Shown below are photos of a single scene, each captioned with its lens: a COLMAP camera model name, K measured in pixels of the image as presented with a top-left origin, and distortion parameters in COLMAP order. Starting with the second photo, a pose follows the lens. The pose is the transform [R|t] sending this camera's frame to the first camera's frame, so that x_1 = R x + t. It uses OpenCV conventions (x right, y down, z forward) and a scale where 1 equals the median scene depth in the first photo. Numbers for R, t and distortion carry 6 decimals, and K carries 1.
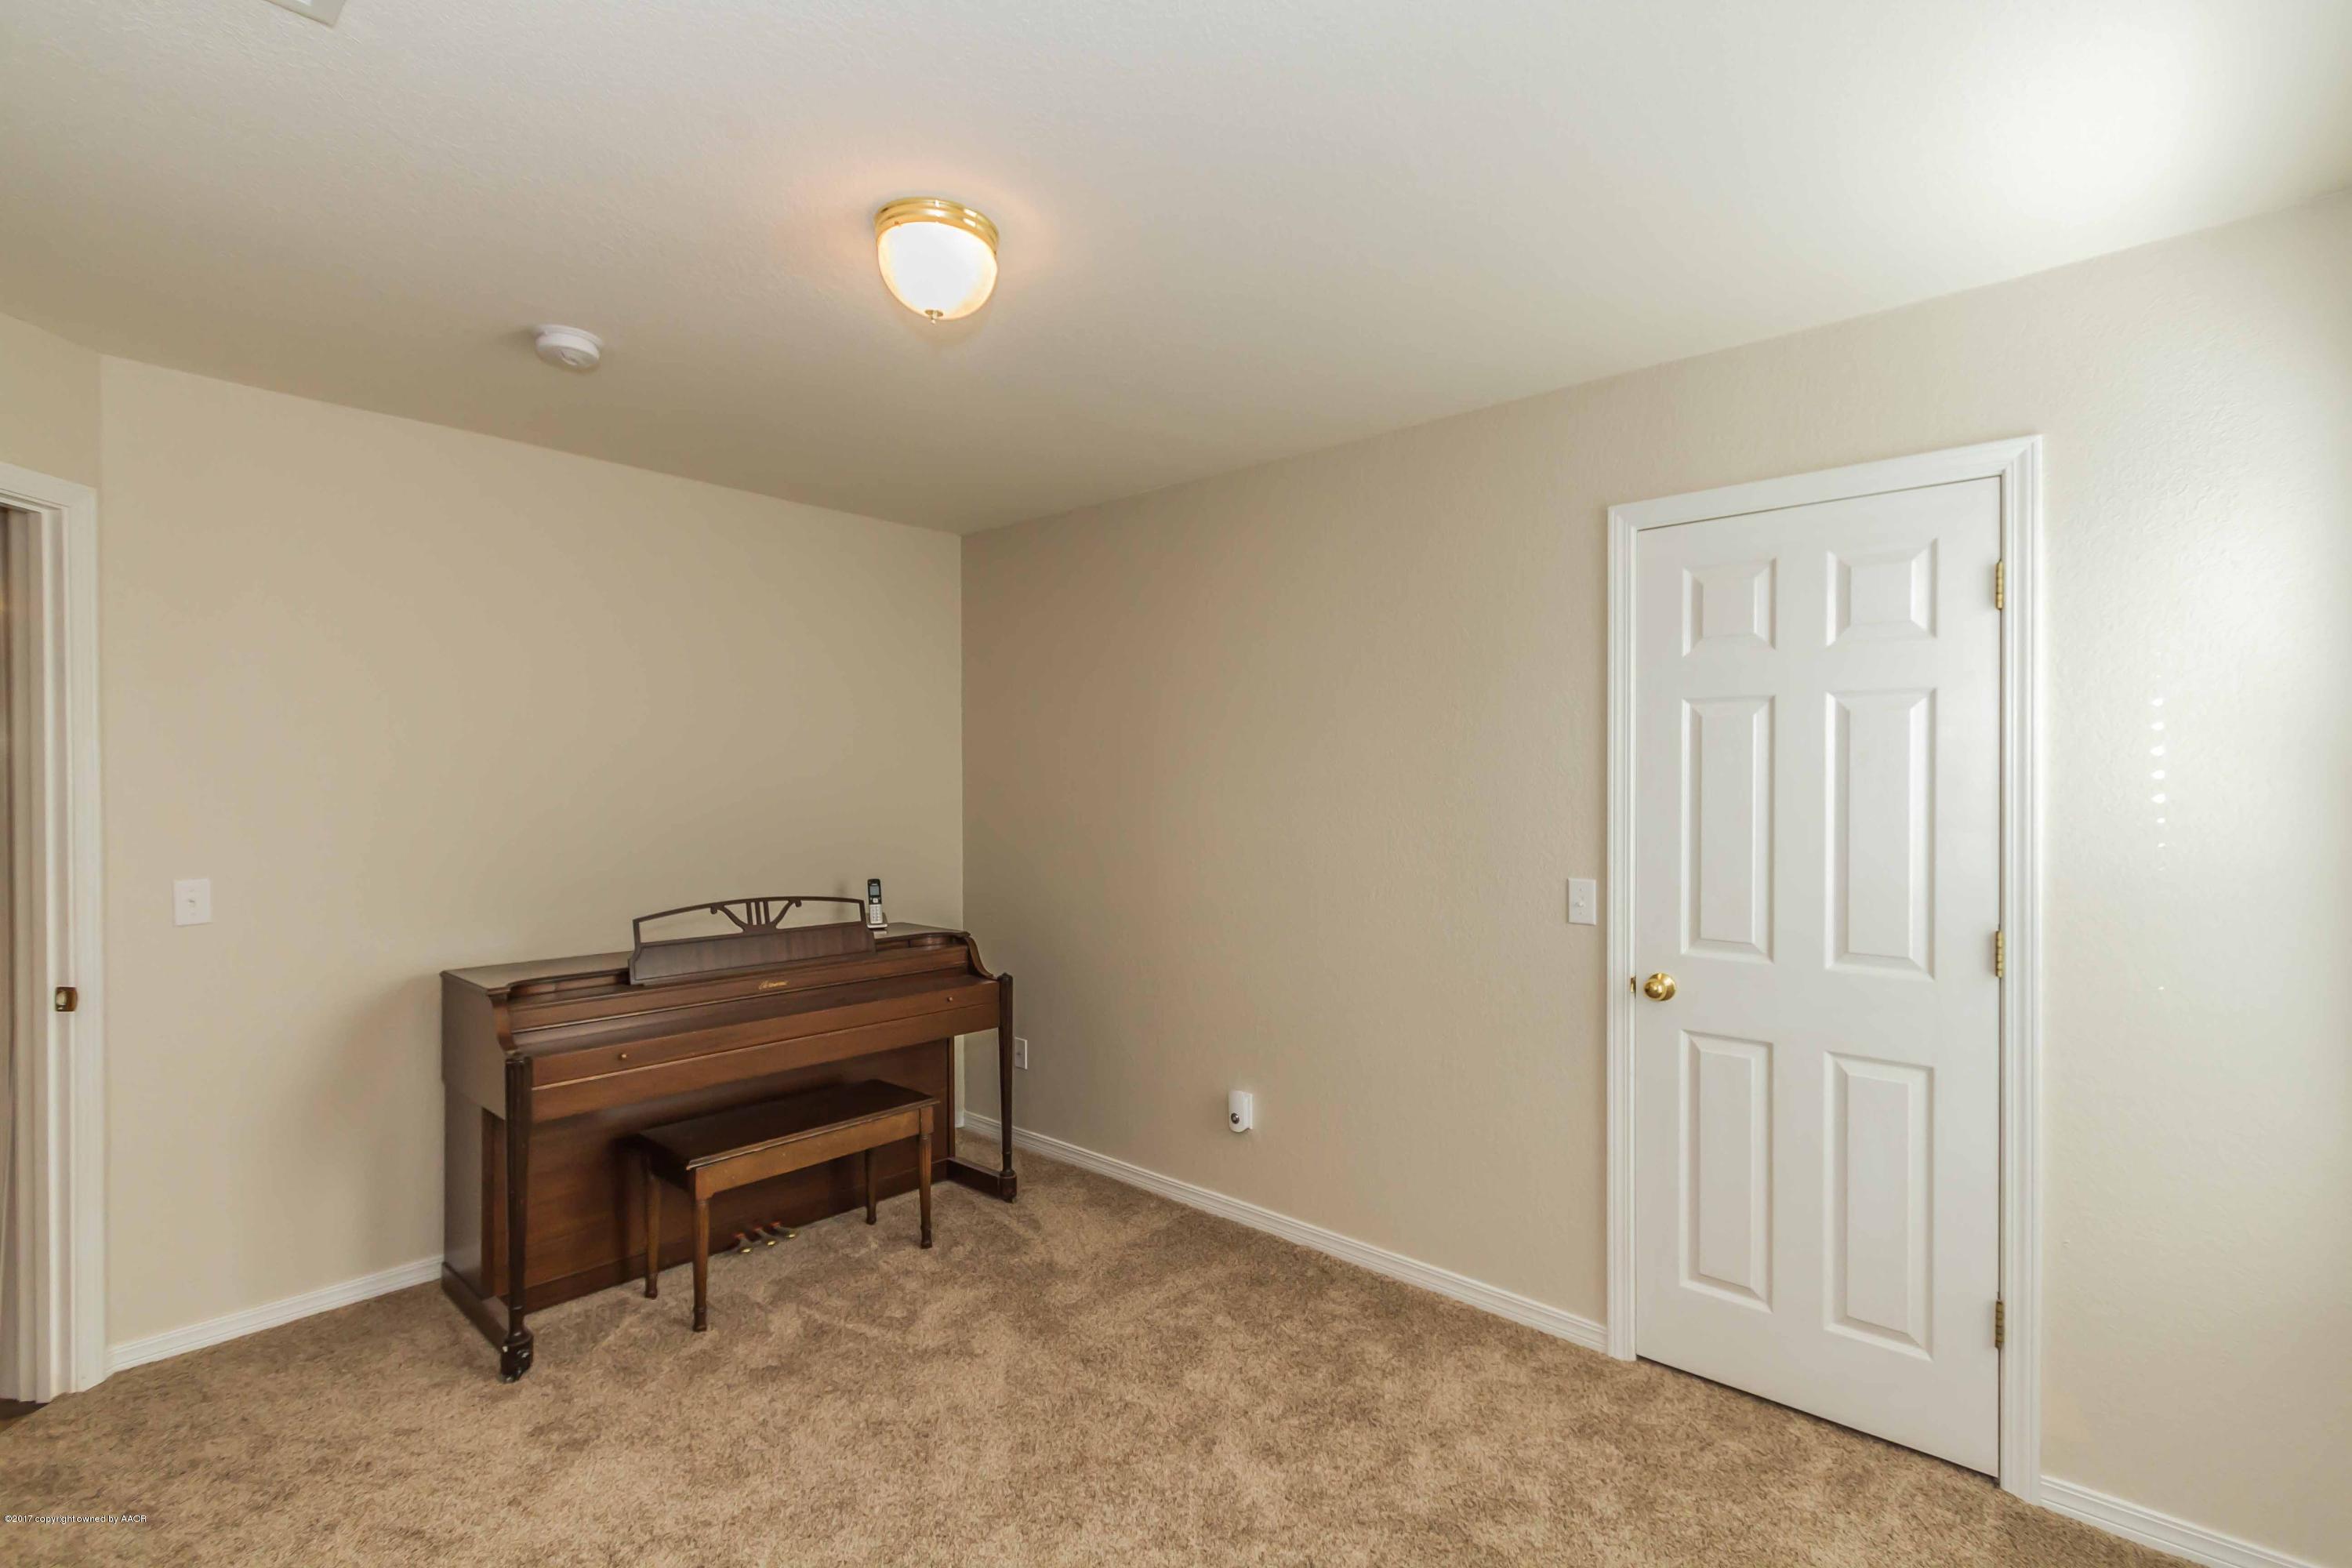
lens RADIAL K [[1099.9, 0, 1164.7], [0, 1099.9, 784.4], [0, 0, 1]] dist [0.003034, -0.003343]
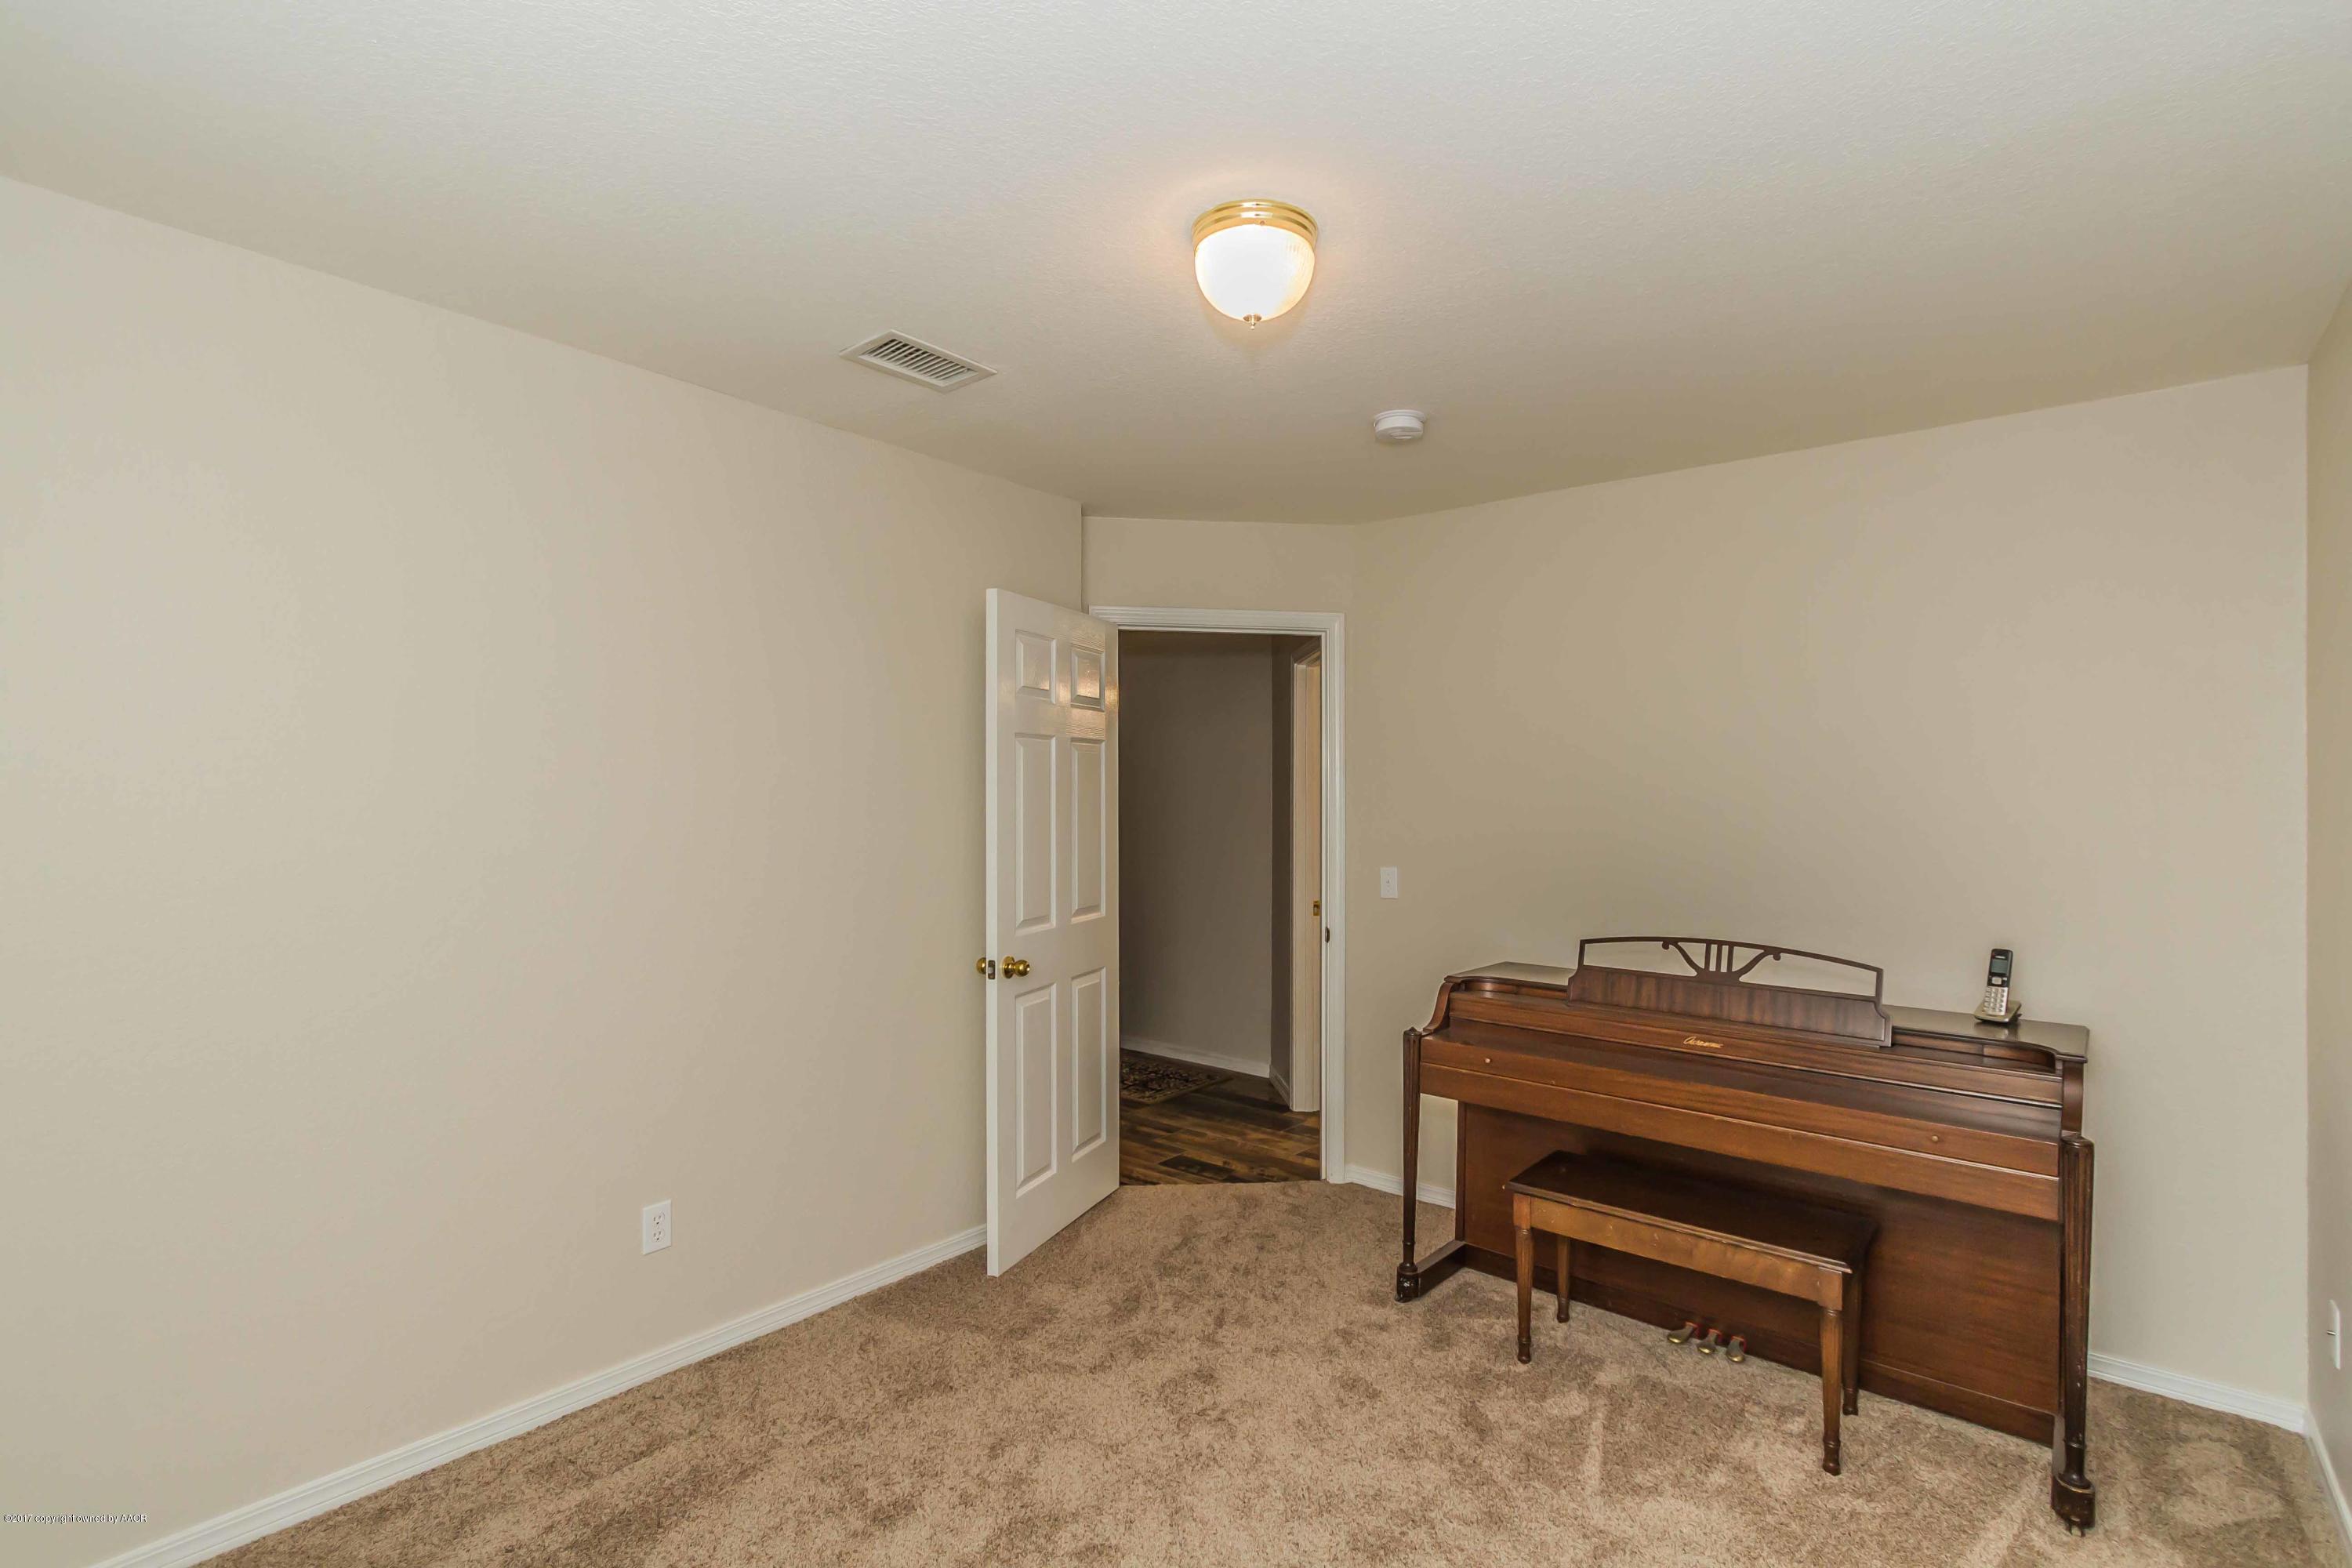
lens RADIAL K [[1092.5, 0, 1173.6], [0, 1092.5, 791.2], [0, 0, 1]] dist [0.000057, -0.000778]
pose [[0.027502, -0.006899, -0.999598, 0.541760], [-0.008846, 0.999935, -0.007144, -0.002343], [0.999583, 0.009039, 0.027439, 0.649560]]
